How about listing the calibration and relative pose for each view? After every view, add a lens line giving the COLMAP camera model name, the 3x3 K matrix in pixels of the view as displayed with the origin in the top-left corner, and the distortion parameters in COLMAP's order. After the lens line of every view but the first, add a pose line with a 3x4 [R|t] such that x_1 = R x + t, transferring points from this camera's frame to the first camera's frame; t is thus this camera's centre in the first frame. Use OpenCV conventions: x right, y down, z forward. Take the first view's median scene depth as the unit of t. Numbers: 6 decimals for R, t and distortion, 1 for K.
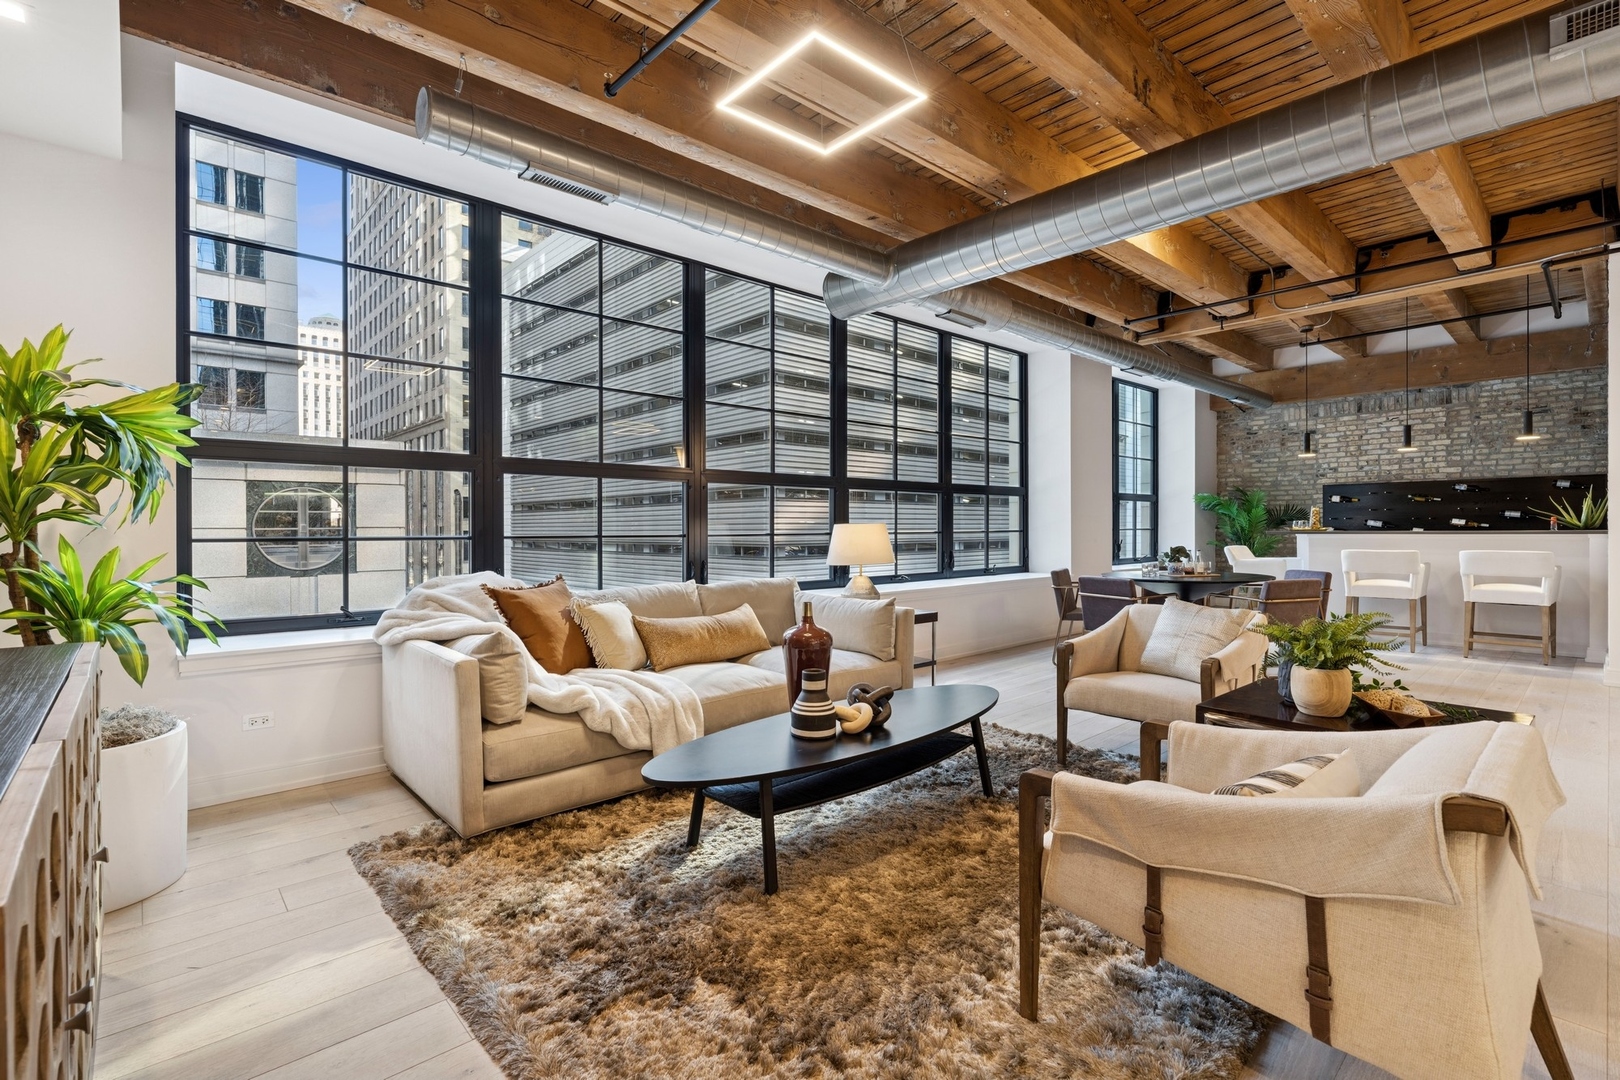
lens RADIAL K [[739.2, 0, 834.1], [0, 739.2, 532.8], [0, 0, 1]] dist [-0.006507, 0.002247]
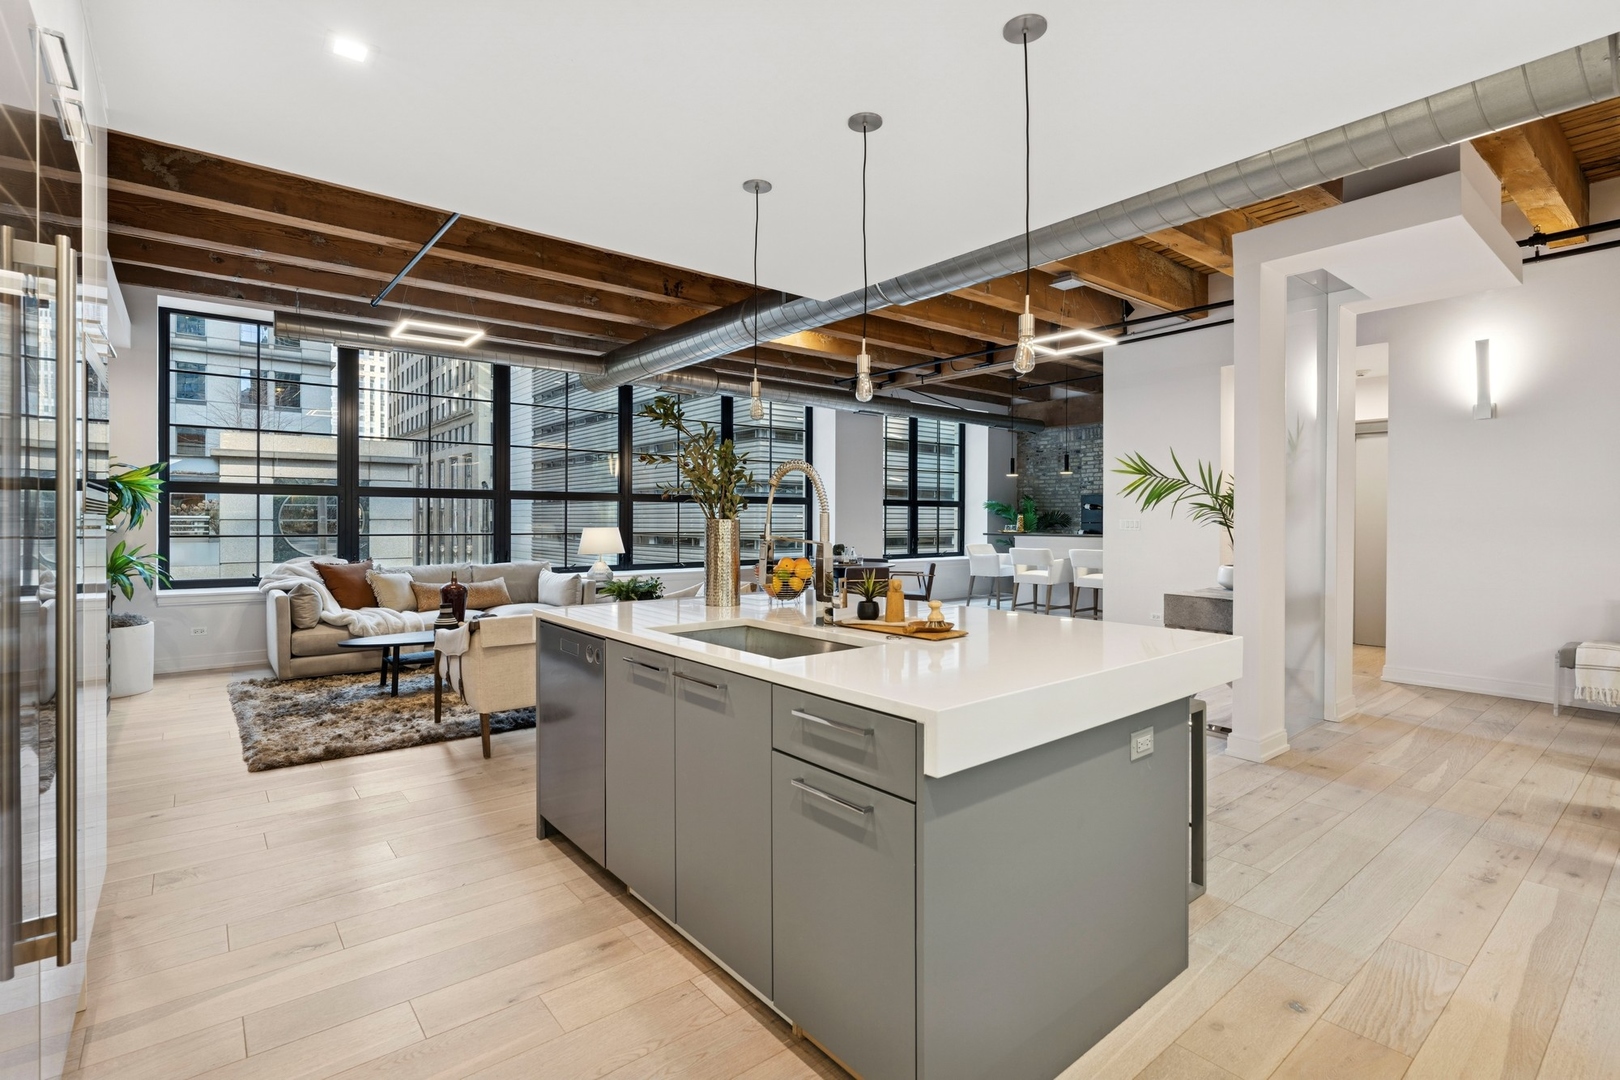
lens RADIAL K [[739.2, 0, 819.8], [0, 739.2, 526.8], [0, 0, 1]] dist [-0.006507, 0.002247]
pose [[0.998660, 0.007979, -0.051128, 0.602498], [-0.007919, 0.999968, 0.001374, -0.020727], [0.051137, -0.000967, 0.998691, -0.539409]]
